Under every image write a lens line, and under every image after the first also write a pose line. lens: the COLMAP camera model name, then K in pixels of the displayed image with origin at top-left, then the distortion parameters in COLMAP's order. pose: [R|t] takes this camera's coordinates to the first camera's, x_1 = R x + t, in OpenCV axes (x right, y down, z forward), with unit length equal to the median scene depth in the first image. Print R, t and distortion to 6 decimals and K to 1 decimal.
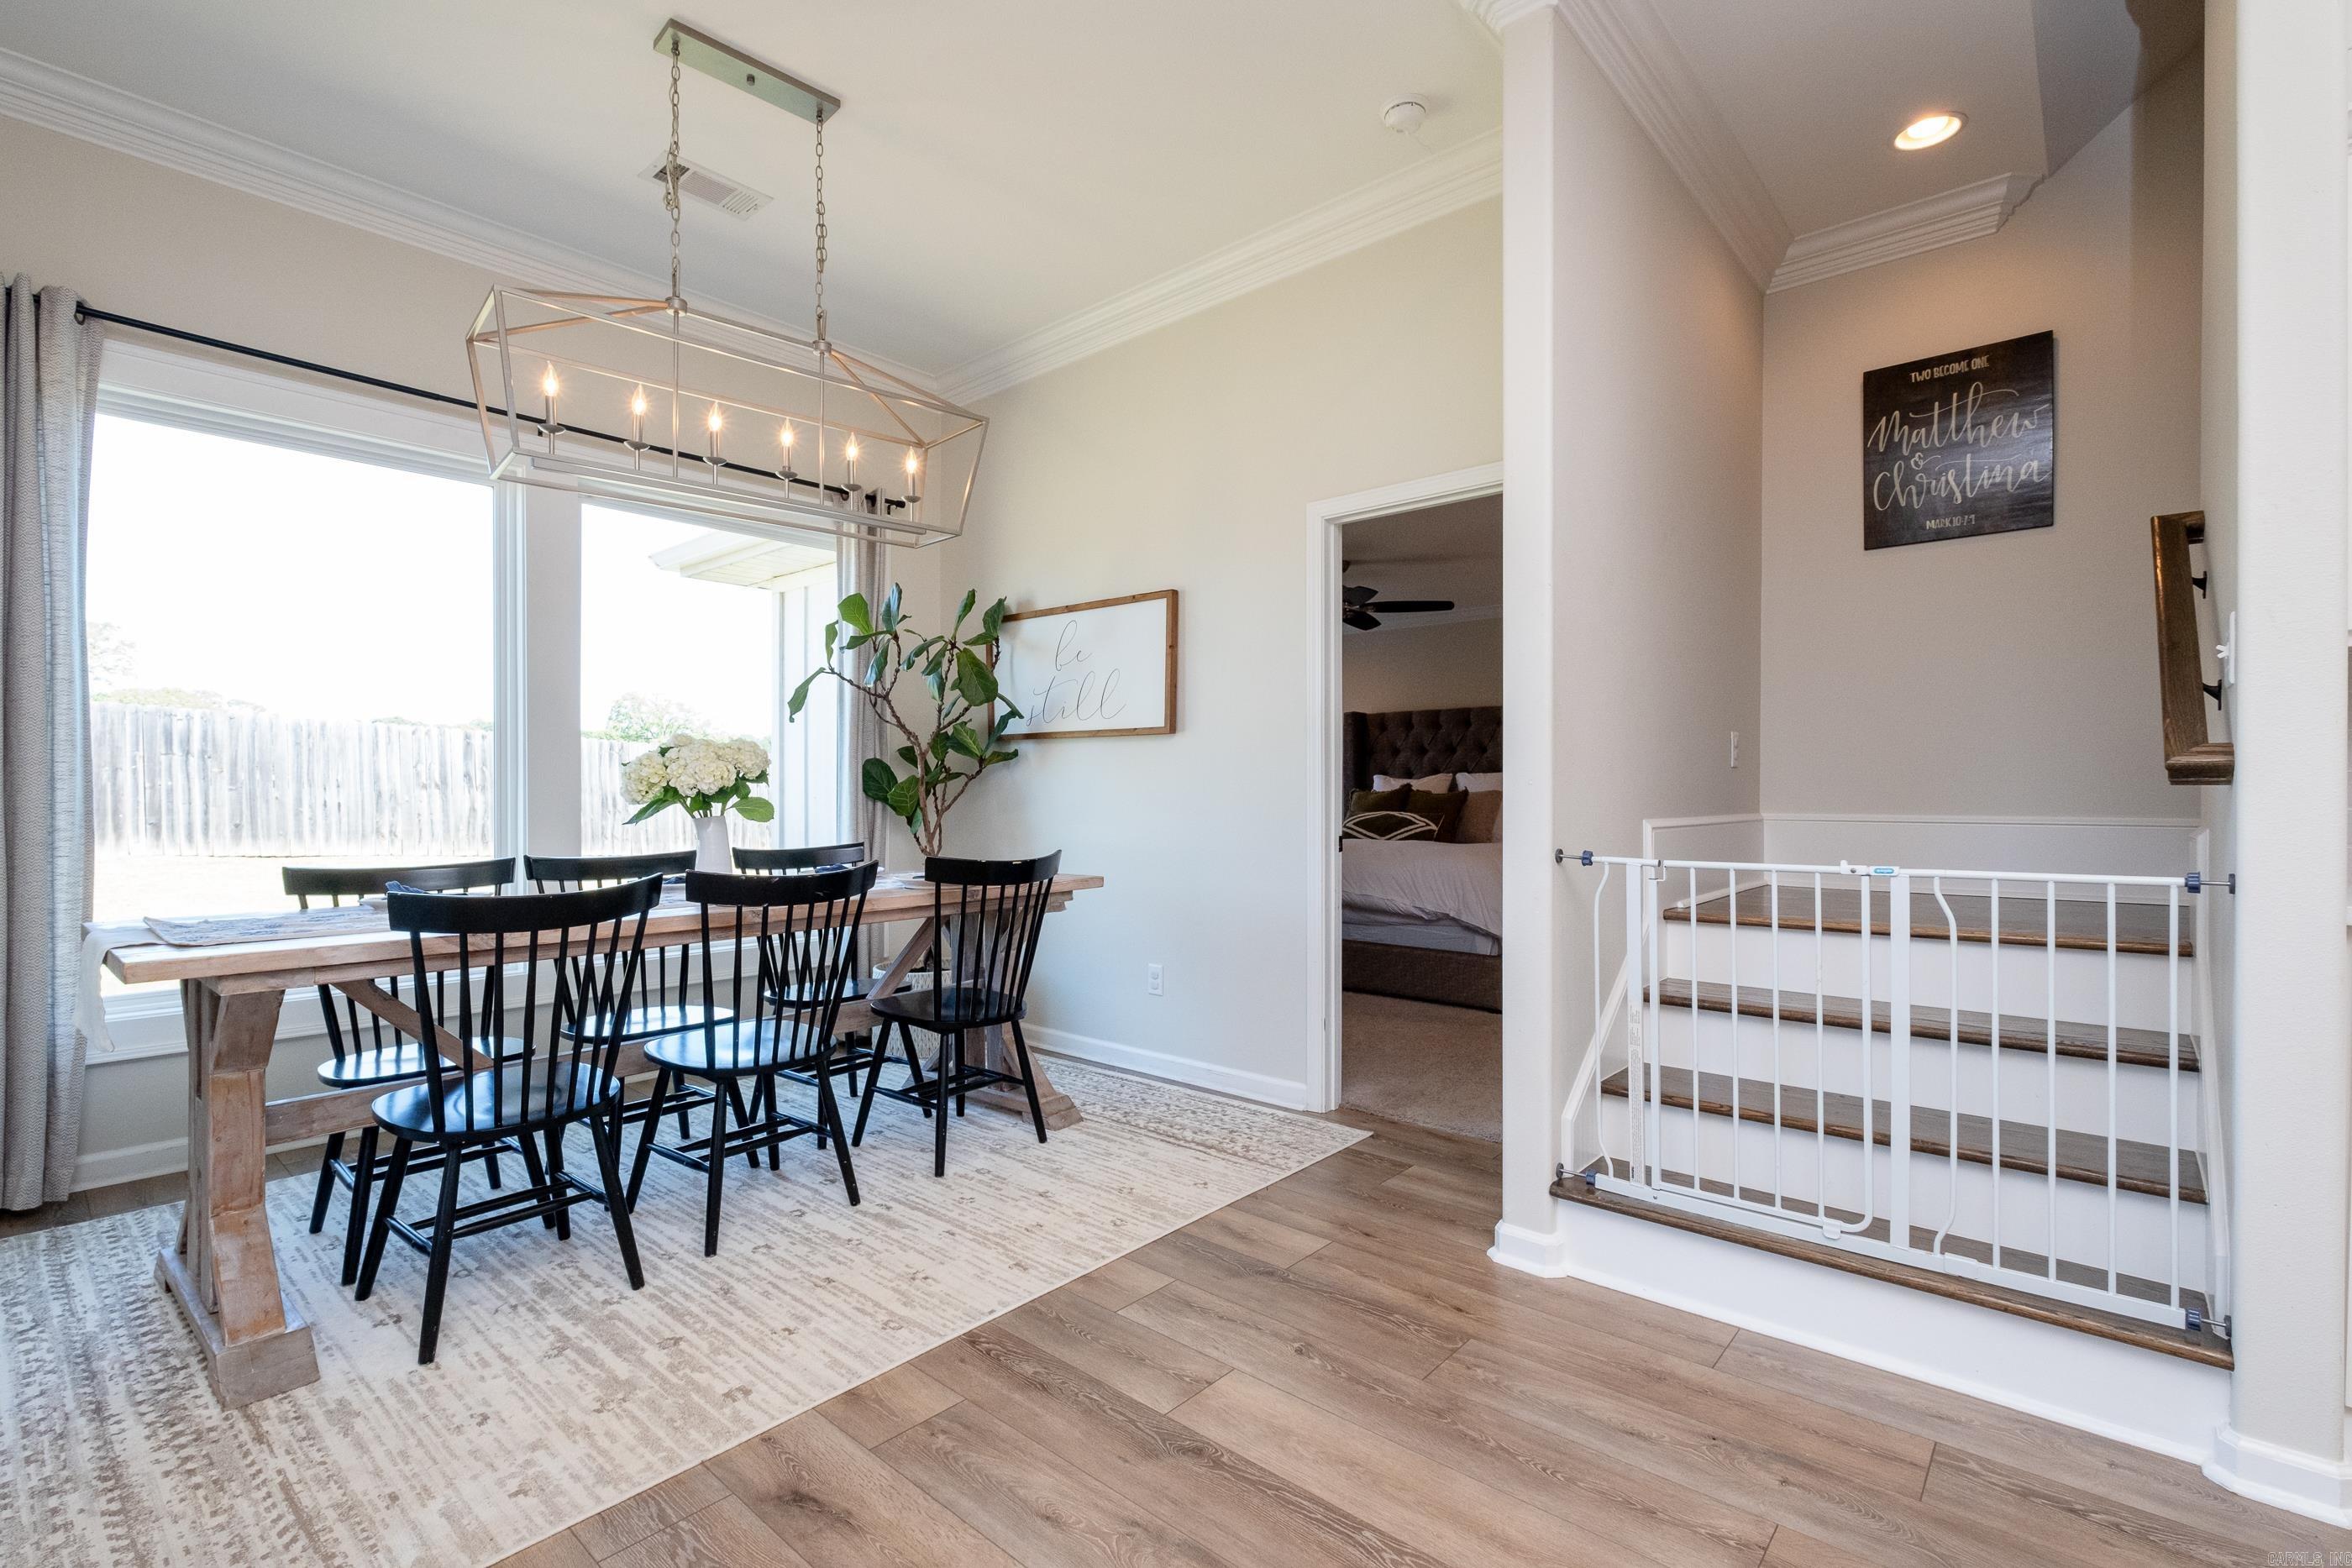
lens RADIAL K [[1056.3, 0, 1160.9], [0, 1056.3, 788.8], [0, 0, 1]] dist [-0.000267, -0.000234]
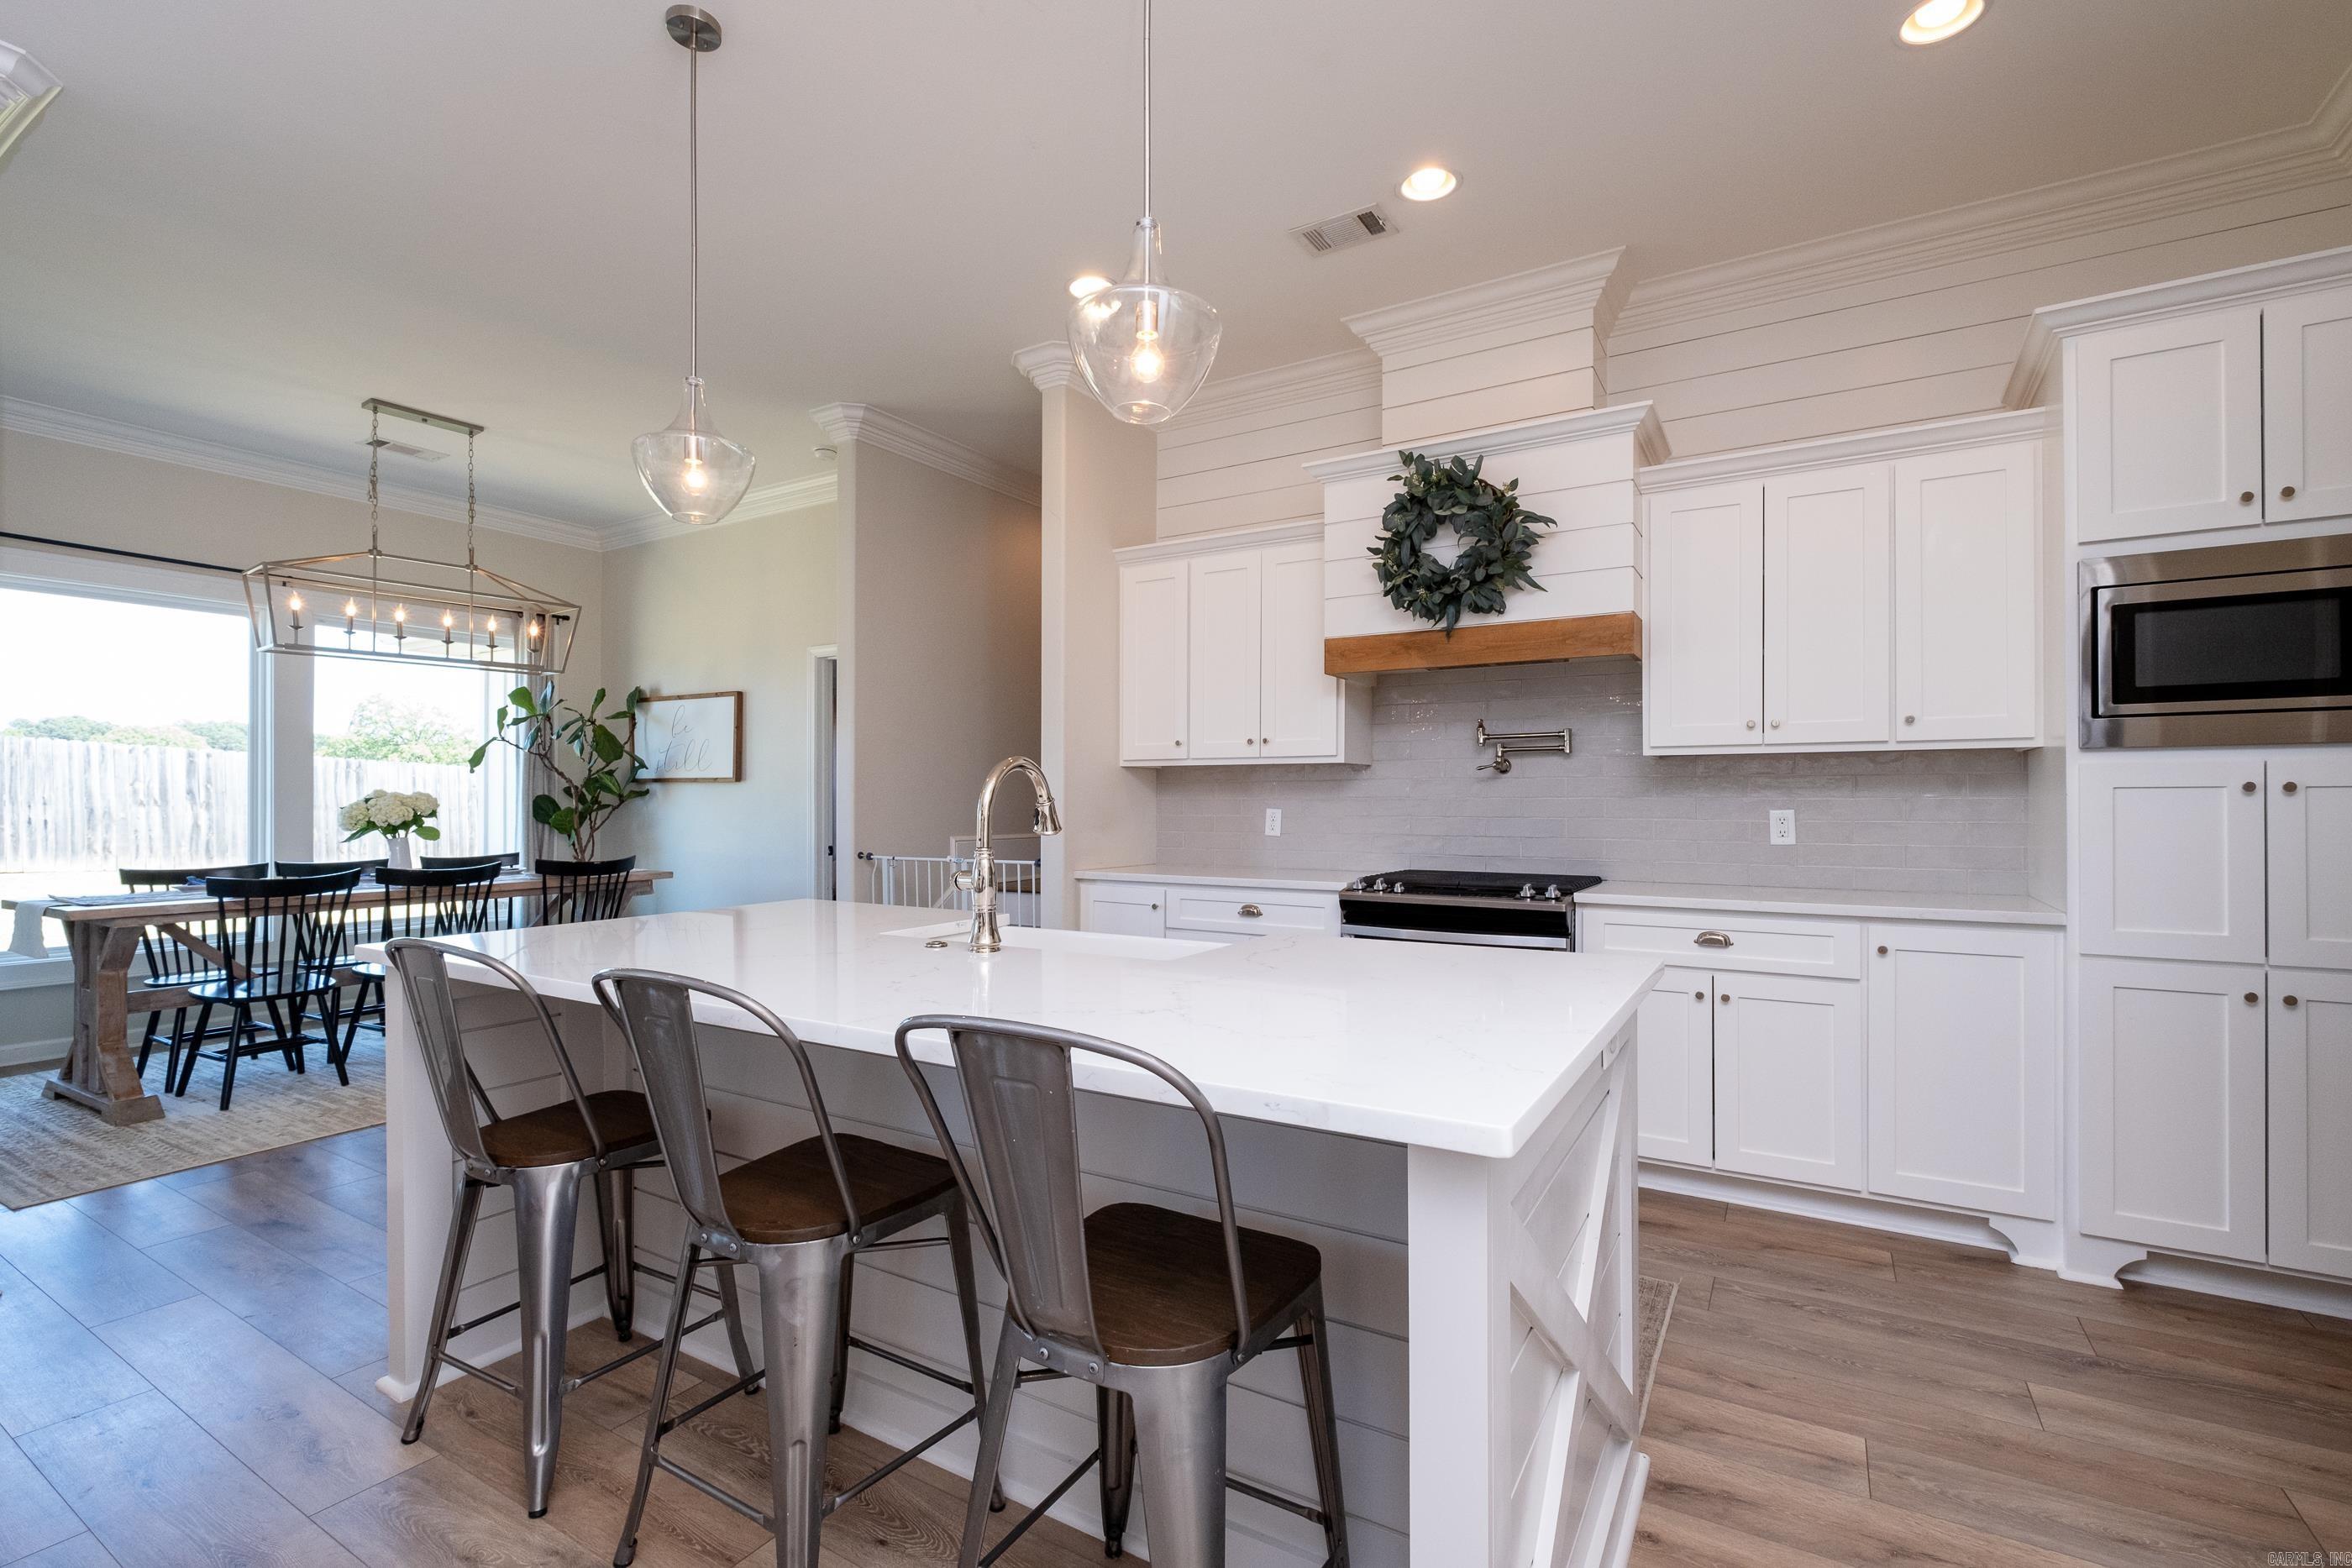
lens RADIAL K [[1044.2, 0, 1175.8], [0, 1044.2, 793.3], [0, 0, 1]] dist [-0.000711, -0.000805]
pose [[0.982540, 0.002065, 0.186039, 0.447654], [-0.001041, 0.999984, -0.005601, -0.033618], [-0.186047, 0.005309, 0.982526, -0.809254]]
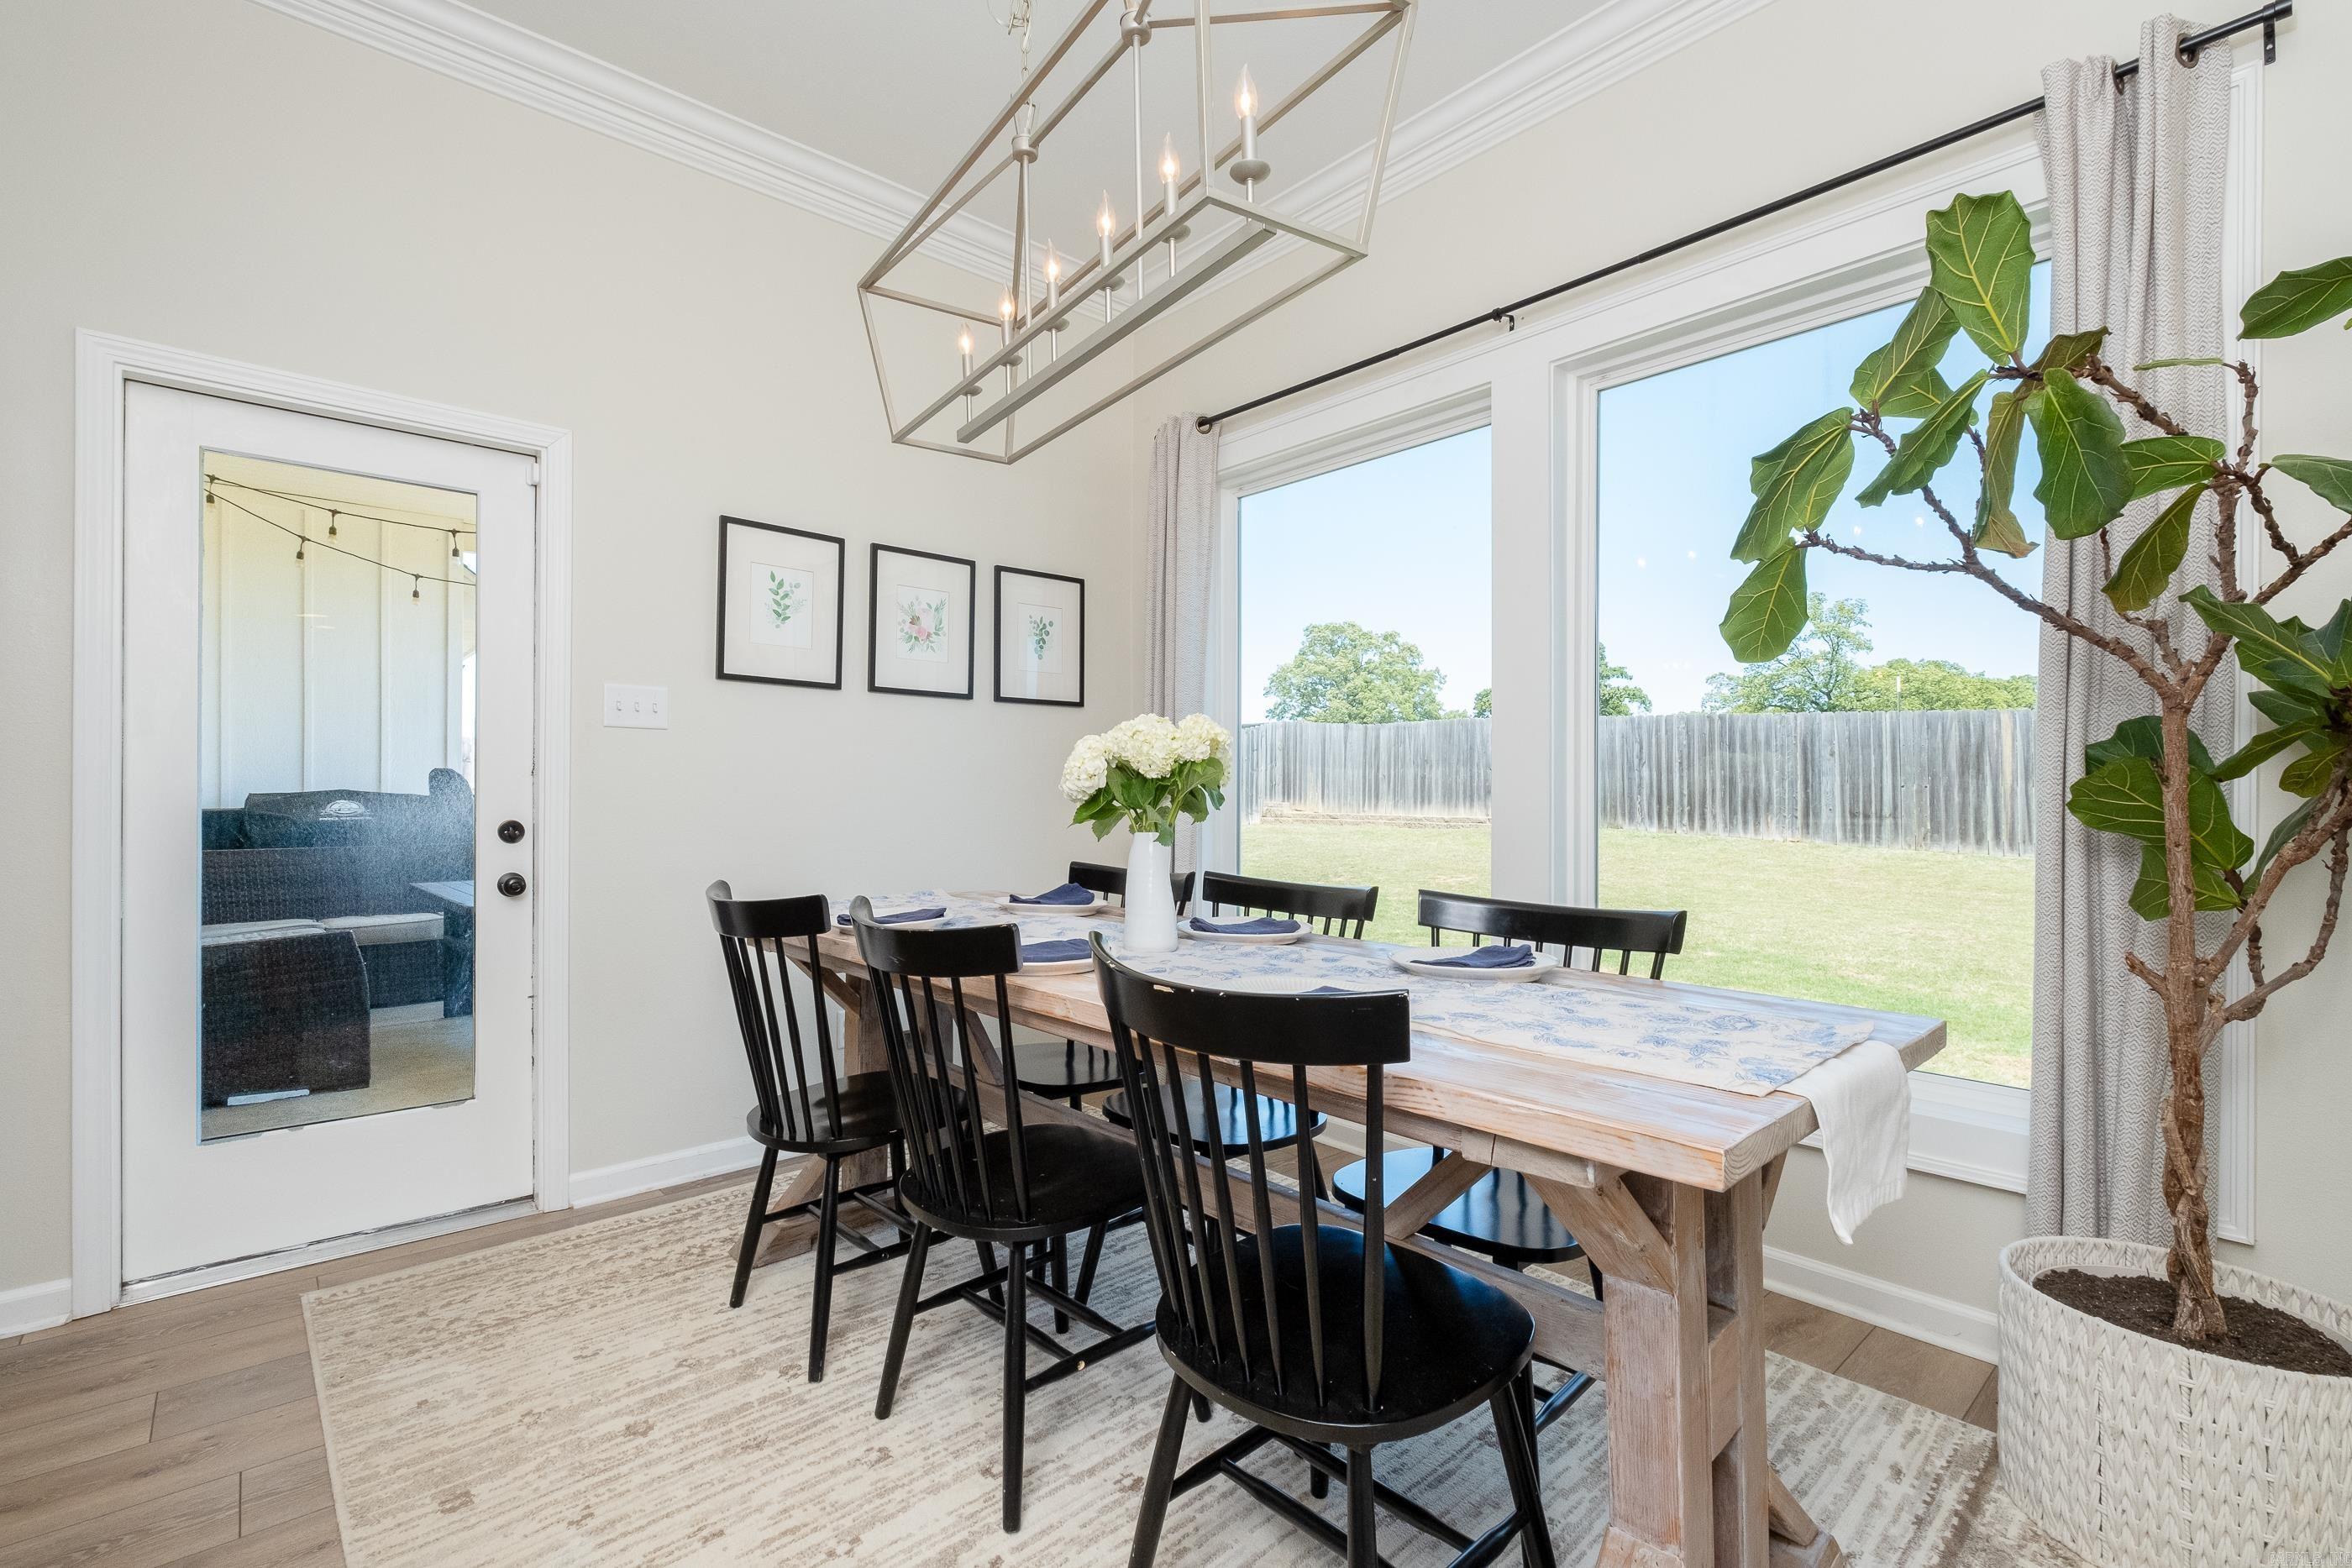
lens RADIAL K [[1044.2, 0, 1175.8], [0, 1044.2, 793.3], [0, 0, 1]] dist [-0.000711, -0.000805]
pose [[-0.106926, -0.000721, -0.994267, 0.221485], [-0.002616, 0.999996, -0.000444, -0.000190], [0.994263, 0.002553, -0.106928, 0.985524]]
